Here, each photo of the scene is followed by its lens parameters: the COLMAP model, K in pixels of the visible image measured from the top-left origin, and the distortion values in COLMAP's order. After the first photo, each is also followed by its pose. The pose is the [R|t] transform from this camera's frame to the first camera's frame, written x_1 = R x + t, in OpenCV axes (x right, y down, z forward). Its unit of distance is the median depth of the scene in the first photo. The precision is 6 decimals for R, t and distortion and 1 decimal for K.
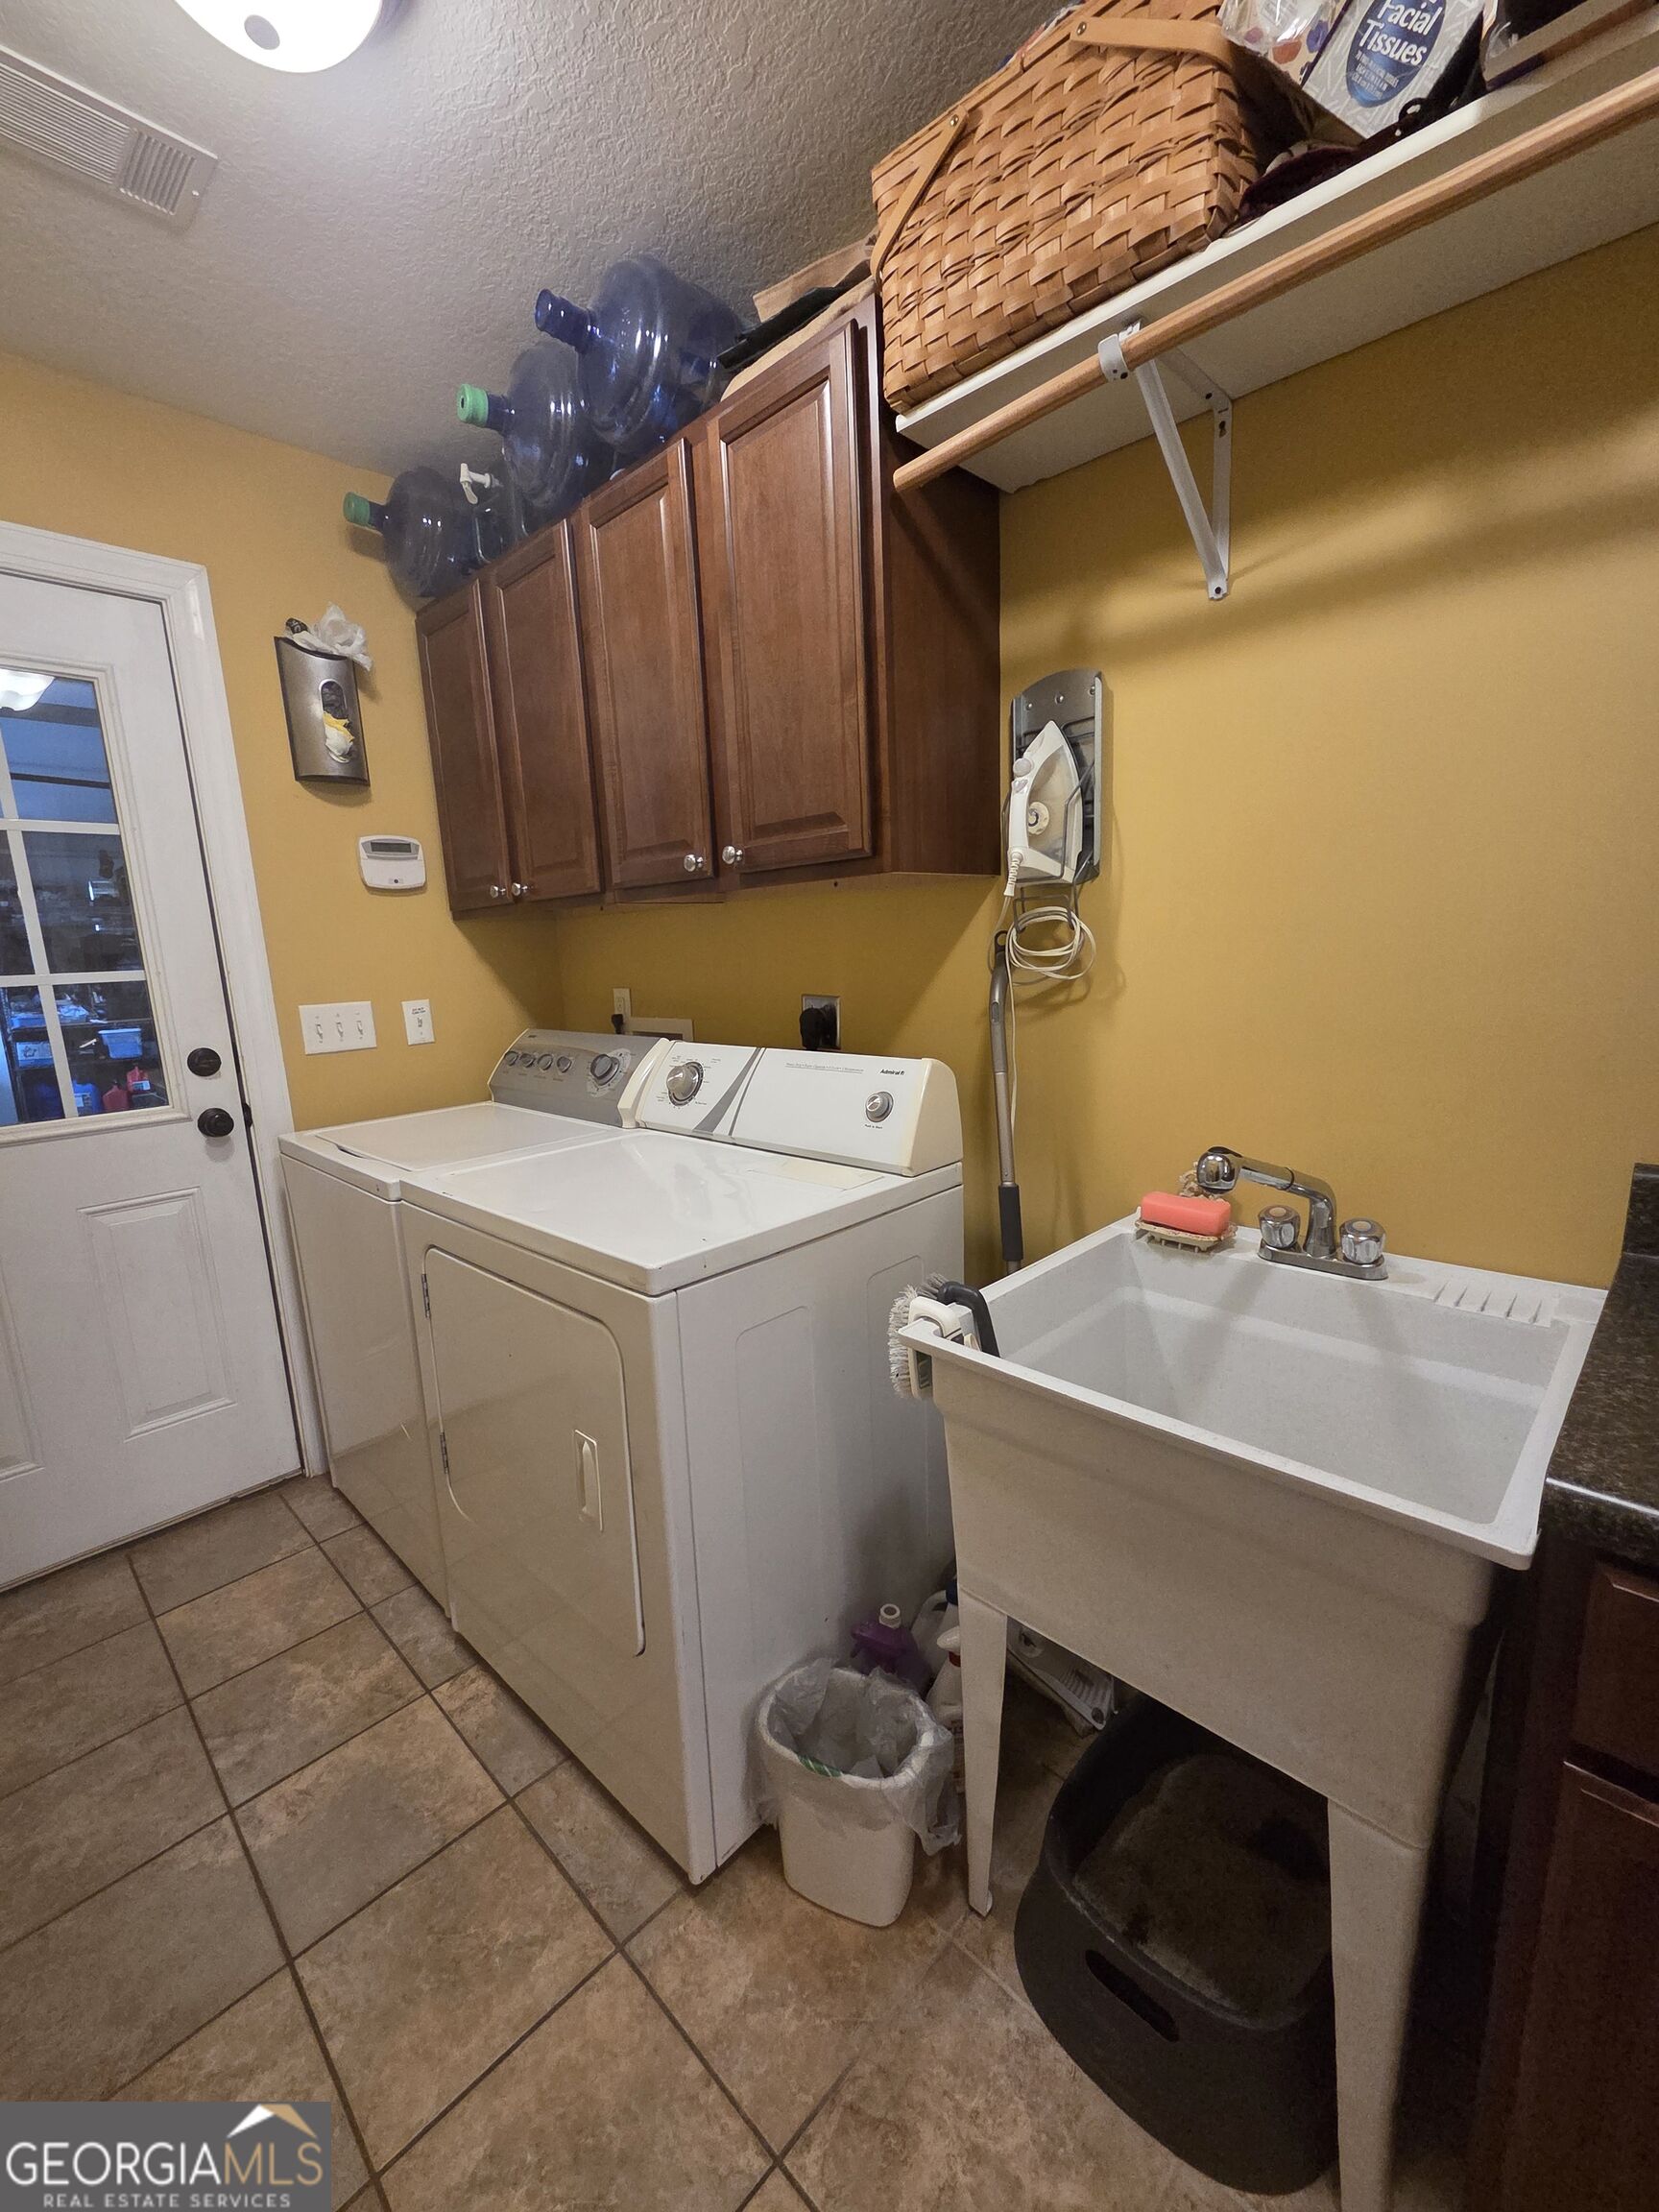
lens RADIAL K [[914.9, 0, 825.0], [0, 914.9, 1113.9], [0, 0, 1]] dist [0.002158, 0.000238]
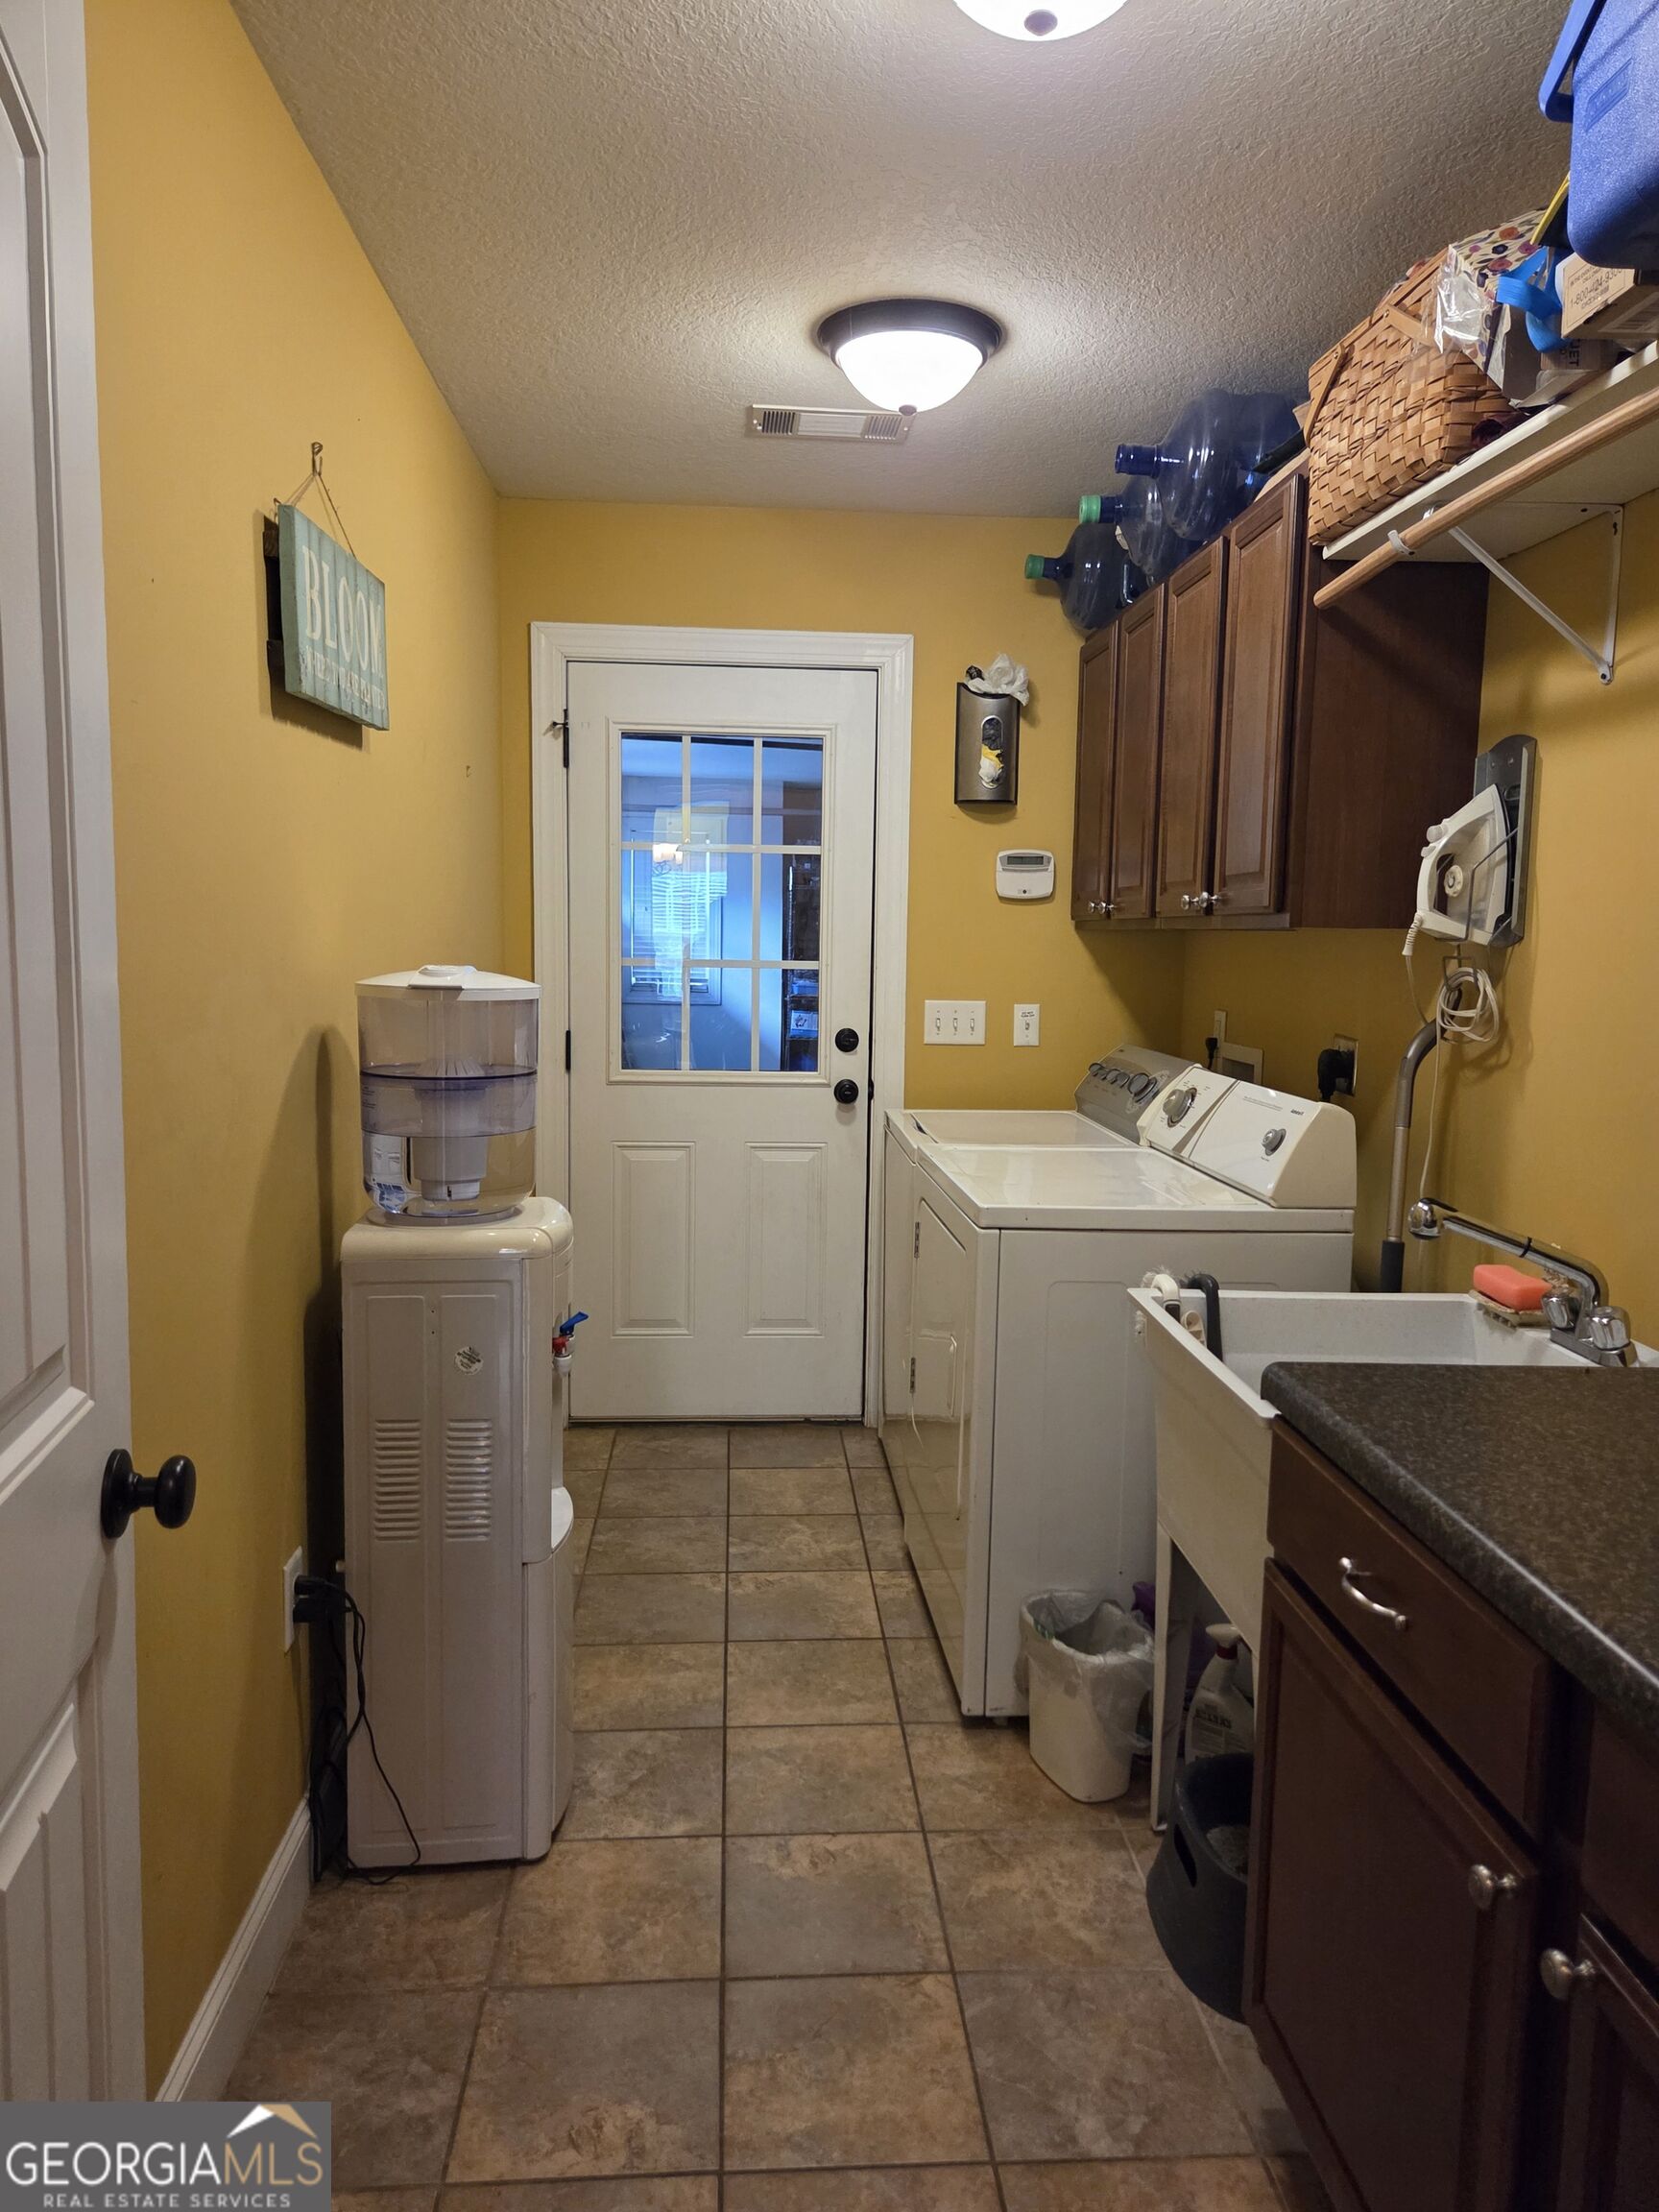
lens RADIAL K [[1486.7, 0, 819.2], [0, 1486.7, 1081.3], [0, 0, 1]] dist [0.070255, -0.060112]
pose [[0.742271, 0.121869, -0.658925, 0.729137], [-0.171424, 0.985137, -0.010905, 0.029806], [0.647802, 0.121050, 0.752130, -0.595721]]
